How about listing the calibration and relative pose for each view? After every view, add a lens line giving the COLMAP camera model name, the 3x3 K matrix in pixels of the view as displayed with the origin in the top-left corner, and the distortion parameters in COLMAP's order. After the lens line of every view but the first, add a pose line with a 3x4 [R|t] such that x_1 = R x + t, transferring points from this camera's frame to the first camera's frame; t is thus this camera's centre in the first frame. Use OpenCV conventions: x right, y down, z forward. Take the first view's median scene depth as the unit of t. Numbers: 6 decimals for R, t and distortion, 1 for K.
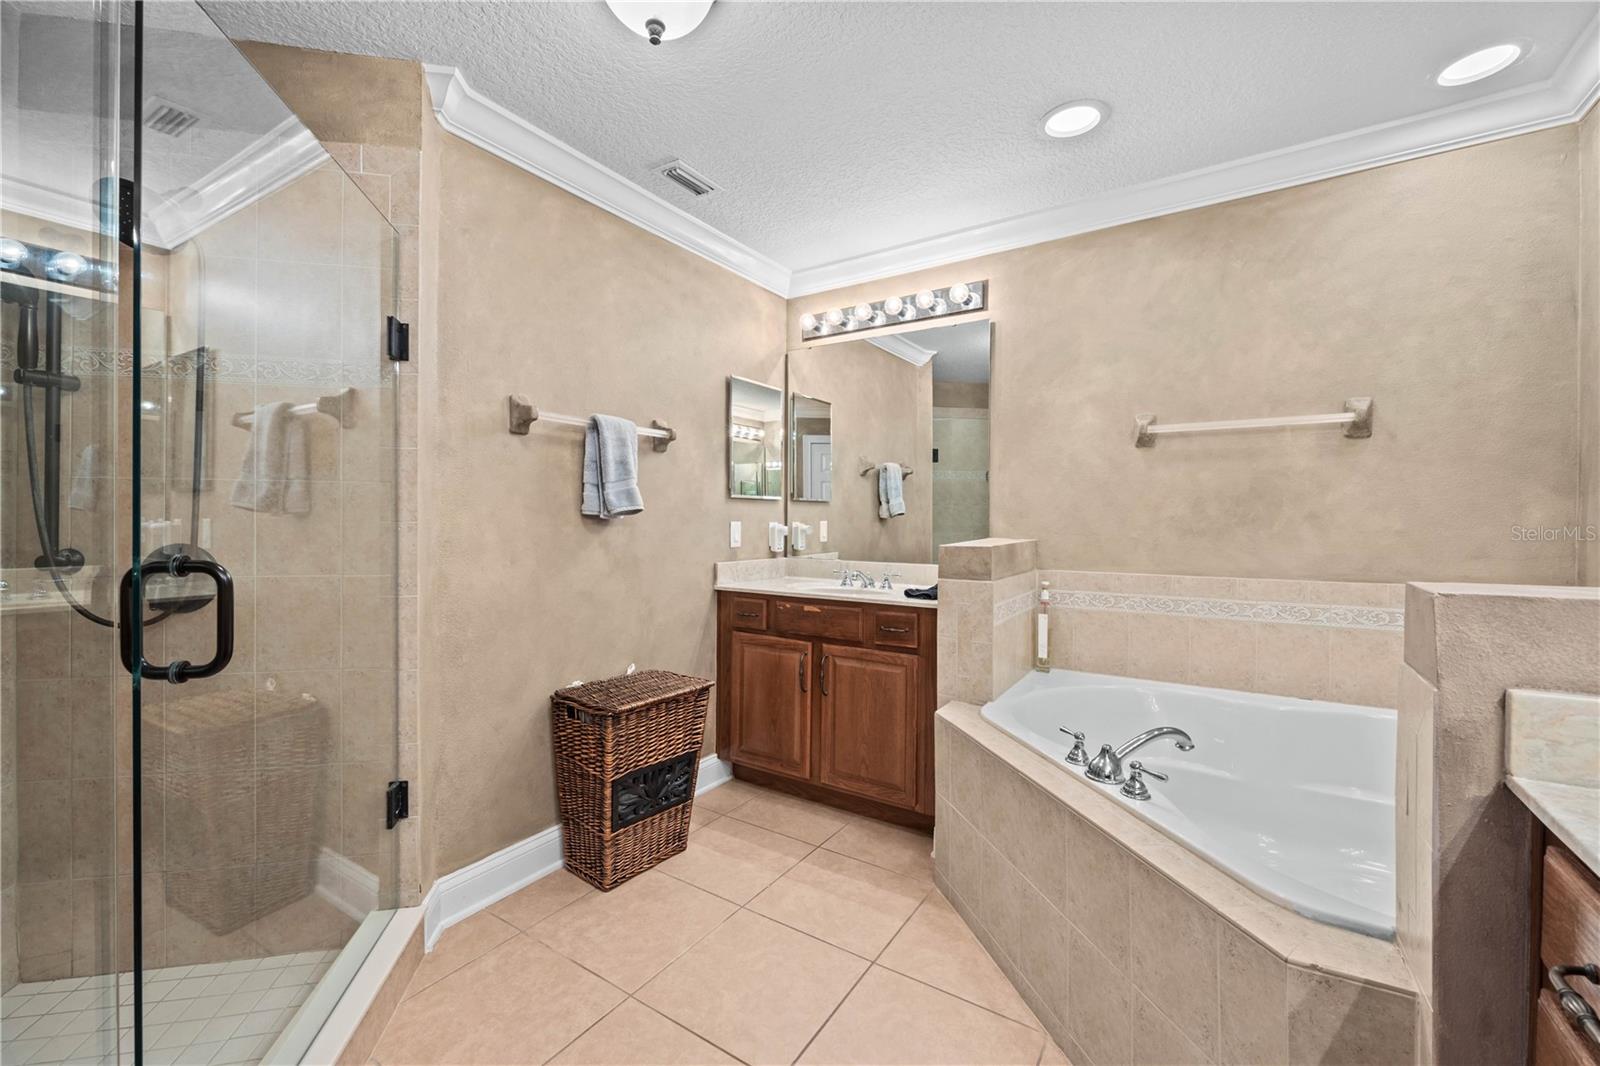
lens RADIAL K [[669.5, 0, 798.9], [0, 669.5, 523.6], [0, 0, 1]] dist [-0.000671, -0.000258]
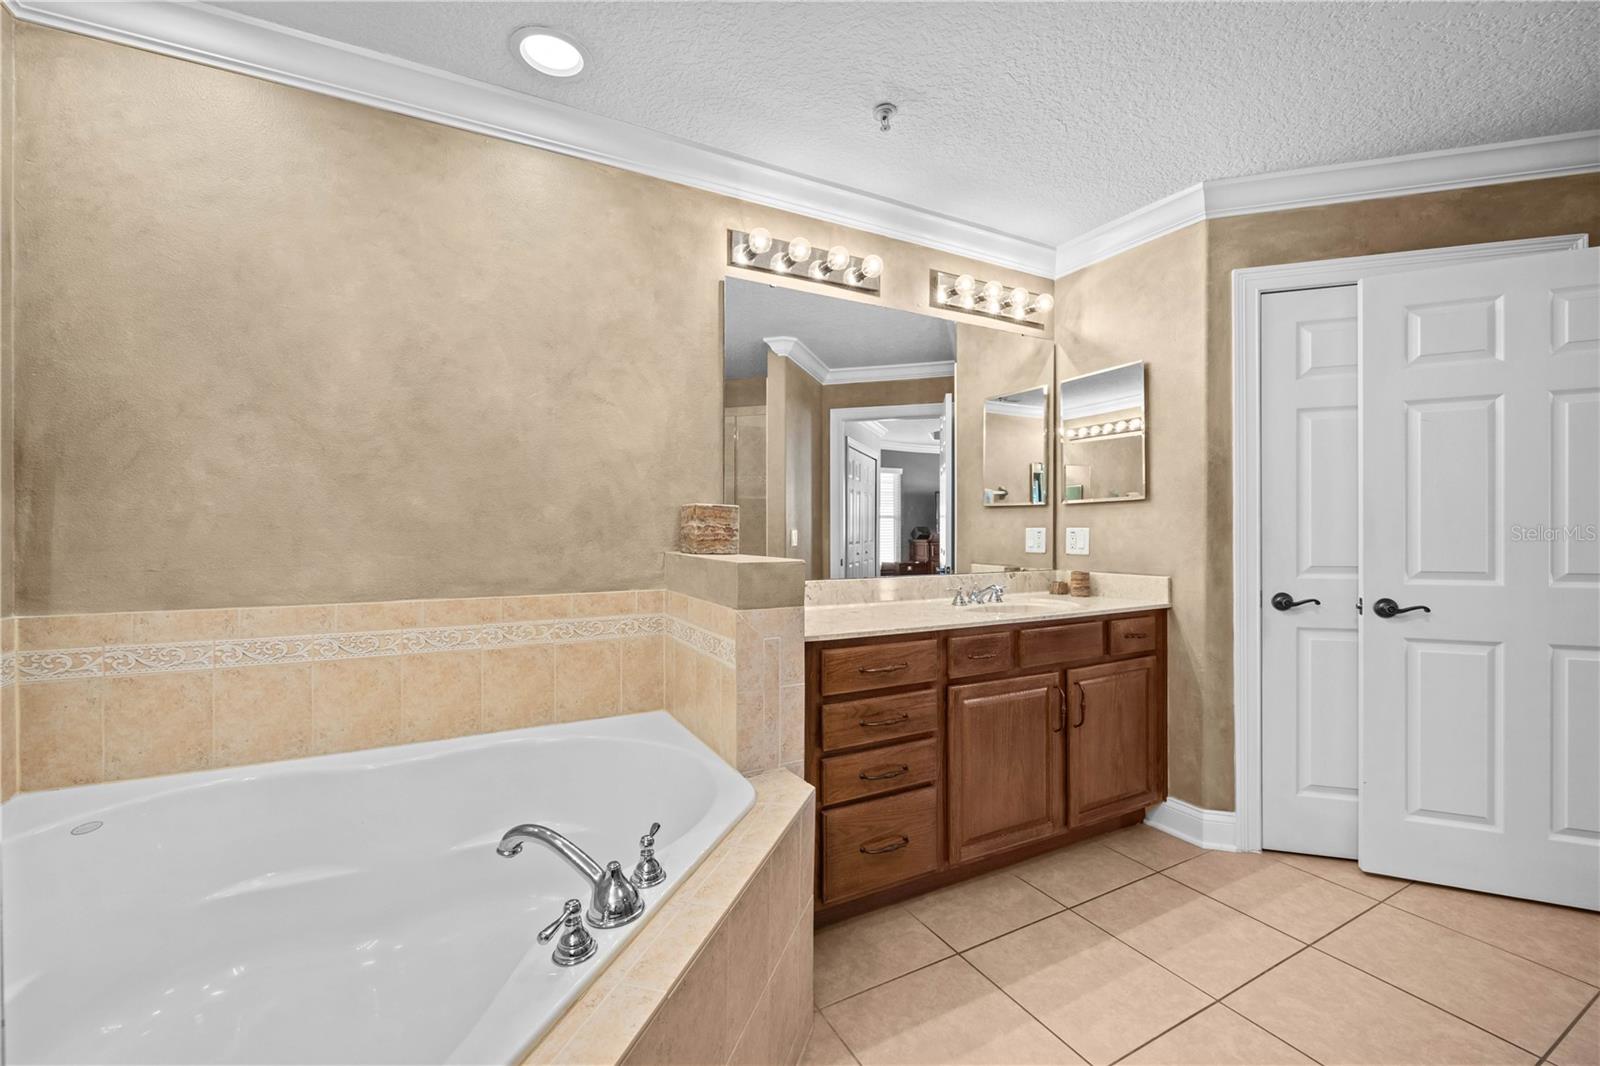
lens RADIAL K [[977.2, 0, 798.3], [0, 977.2, 534.7], [0, 0, 1]] dist [0.007262, 0.000549]
pose [[0.324827, -0.007683, 0.945742, -0.320206], [0.005068, 0.999967, 0.006383, -0.001903], [-0.945760, 0.002720, 0.324855, 0.216574]]
